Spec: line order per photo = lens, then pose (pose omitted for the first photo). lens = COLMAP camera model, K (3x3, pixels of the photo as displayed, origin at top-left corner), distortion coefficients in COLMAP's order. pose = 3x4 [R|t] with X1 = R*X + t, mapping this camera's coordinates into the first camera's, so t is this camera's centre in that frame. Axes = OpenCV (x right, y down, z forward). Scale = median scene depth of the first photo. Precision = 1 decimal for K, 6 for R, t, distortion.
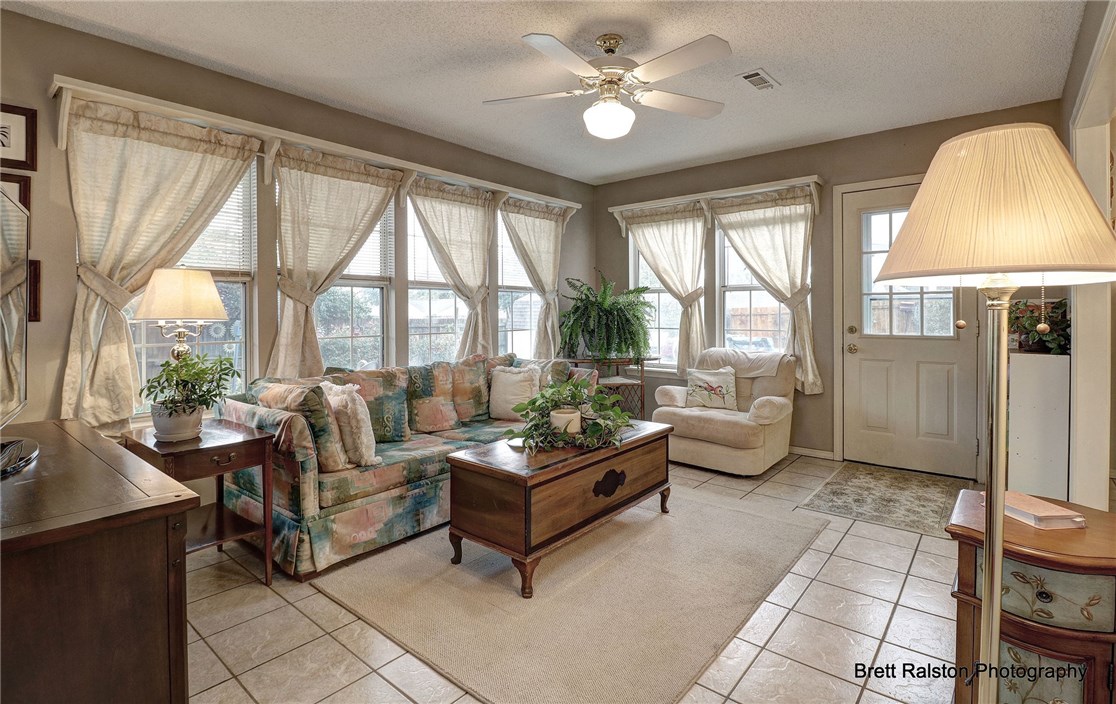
lens RADIAL K [[533.3, 0, 556.2], [0, 533.3, 312.2], [0, 0, 1]] dist [-0.000068, 0.000122]
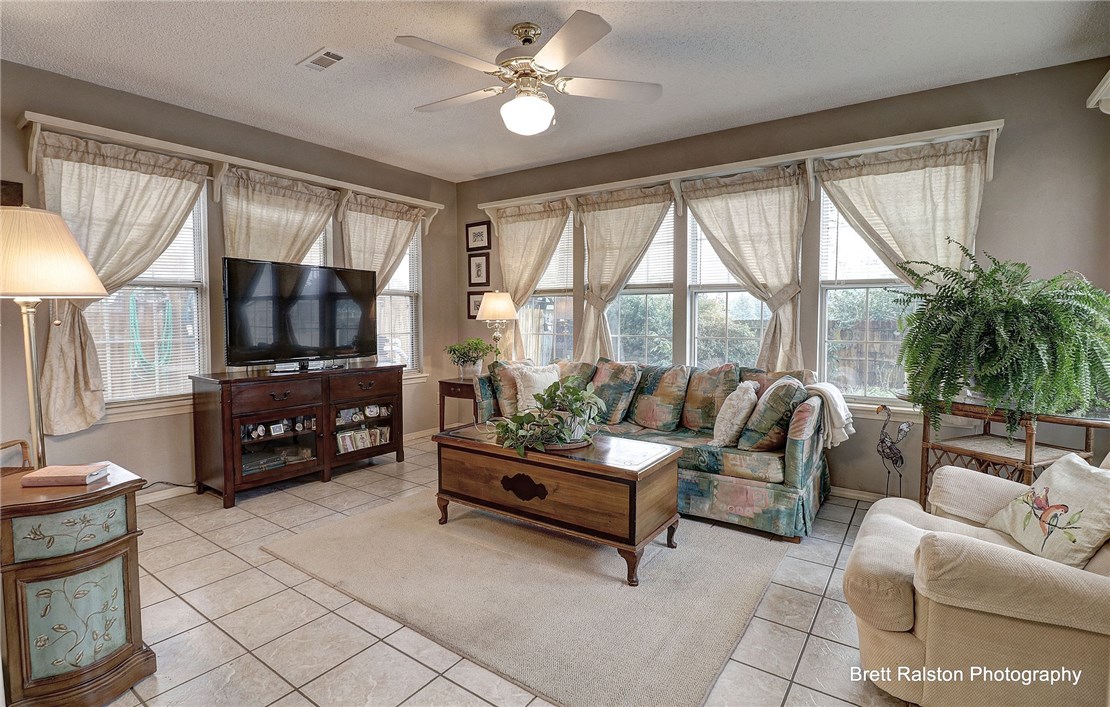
lens RADIAL K [[517.9, 0, 551.3], [0, 517.9, 341.1], [0, 0, 1]] dist [0.019207, 0.000022]
pose [[0.086656, 0.054140, -0.994766, 0.832484], [-0.006842, 0.998531, 0.053749, -0.004445], [0.996215, 0.002149, 0.086900, 0.759771]]
